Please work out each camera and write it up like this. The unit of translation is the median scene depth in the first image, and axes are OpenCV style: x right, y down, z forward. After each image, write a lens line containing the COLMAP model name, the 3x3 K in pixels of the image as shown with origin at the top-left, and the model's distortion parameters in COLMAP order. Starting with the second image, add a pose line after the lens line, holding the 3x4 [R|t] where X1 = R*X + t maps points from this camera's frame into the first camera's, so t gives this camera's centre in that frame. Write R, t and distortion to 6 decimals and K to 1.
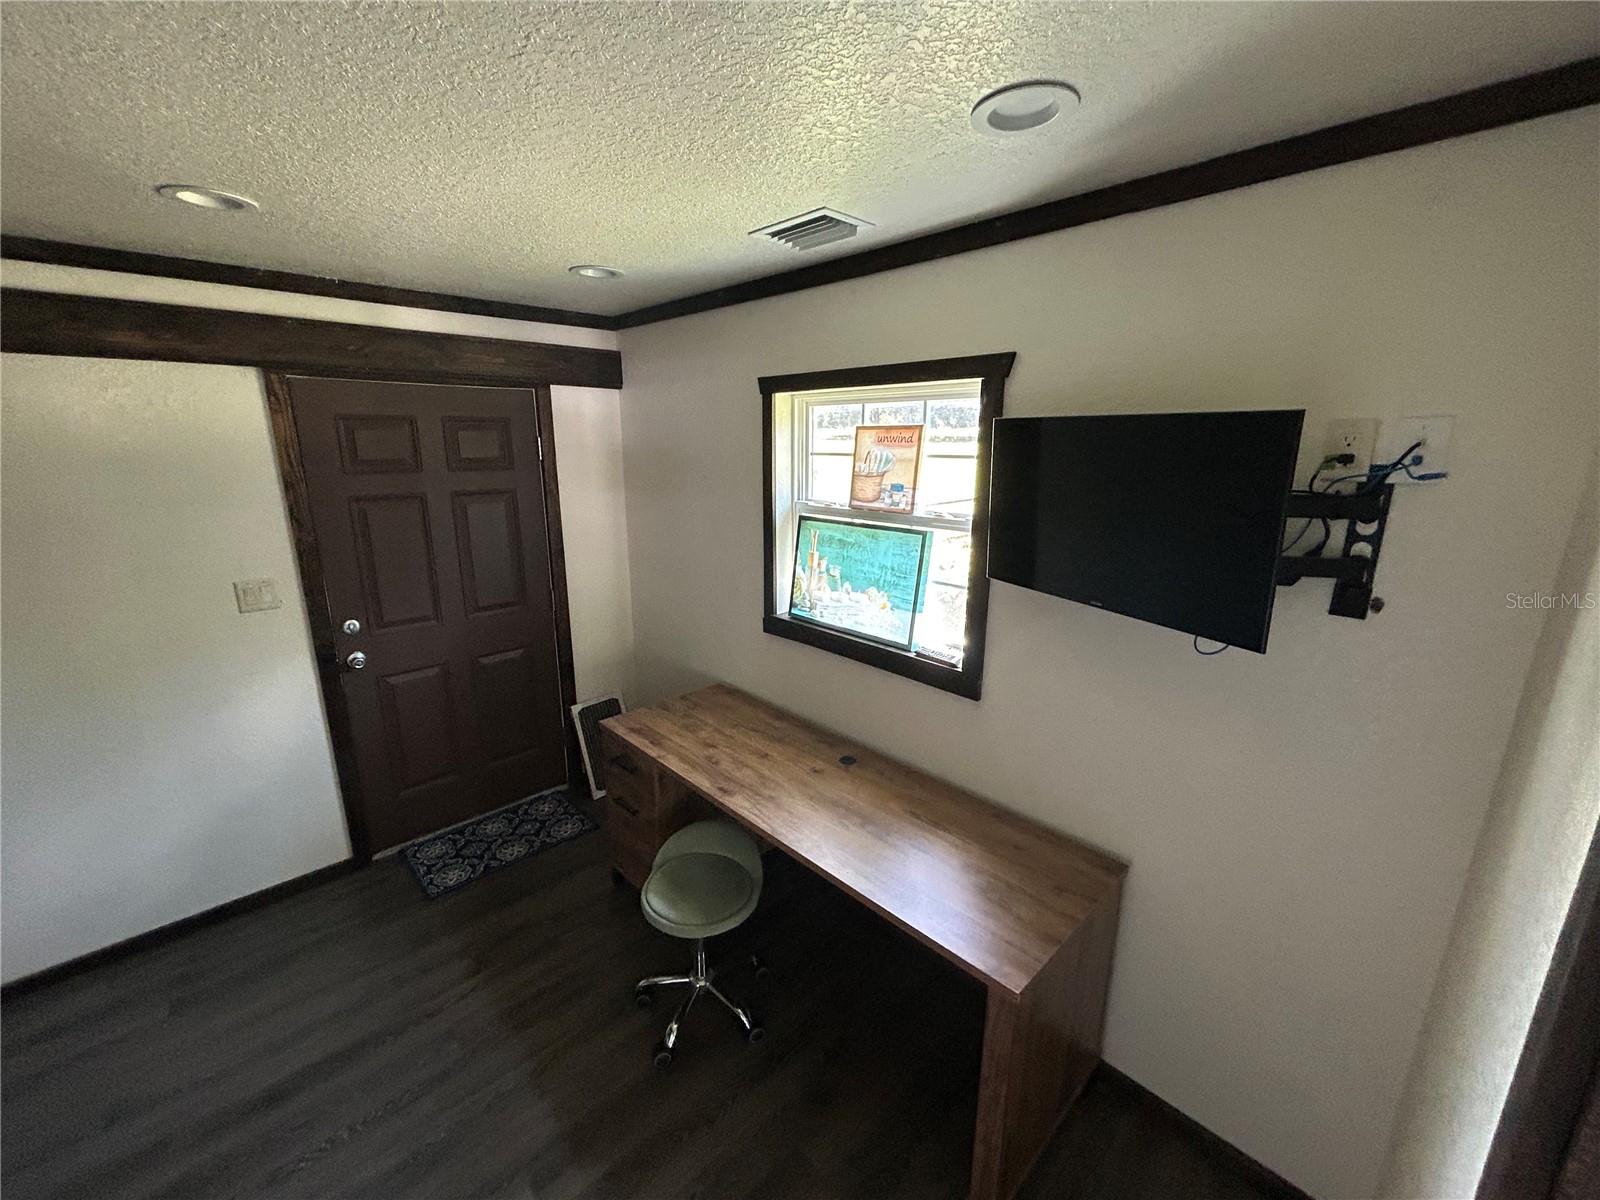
lens RADIAL K [[641.7, 0, 801.9], [0, 641.7, 596.0], [0, 0, 1]] dist [0.003057, 0.000422]
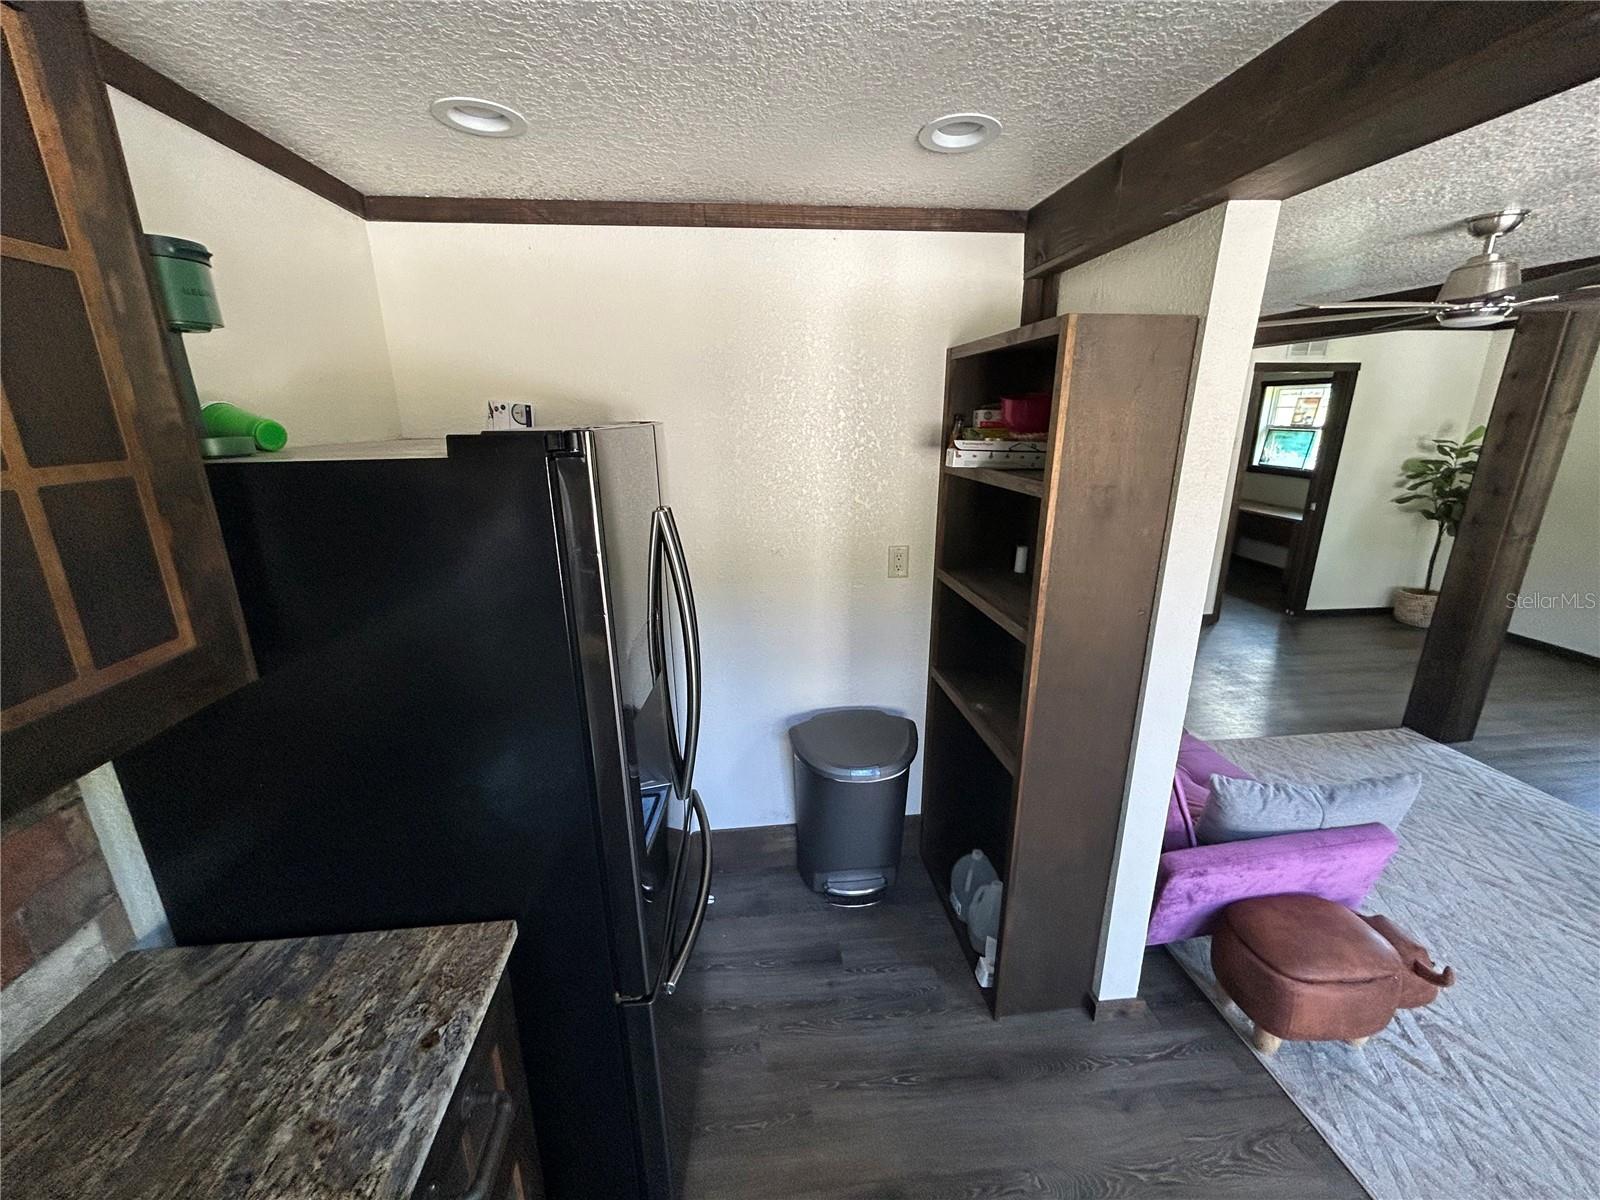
lens RADIAL K [[641.7, 0, 793.7], [0, 641.7, 594.9], [0, 0, 1]] dist [0.003057, 0.000422]
pose [[0.782151, 0.155315, -0.603421, 0.195613], [-0.130036, 0.987799, 0.085698, 0.680059], [0.609369, 0.011438, 0.792804, -2.749120]]
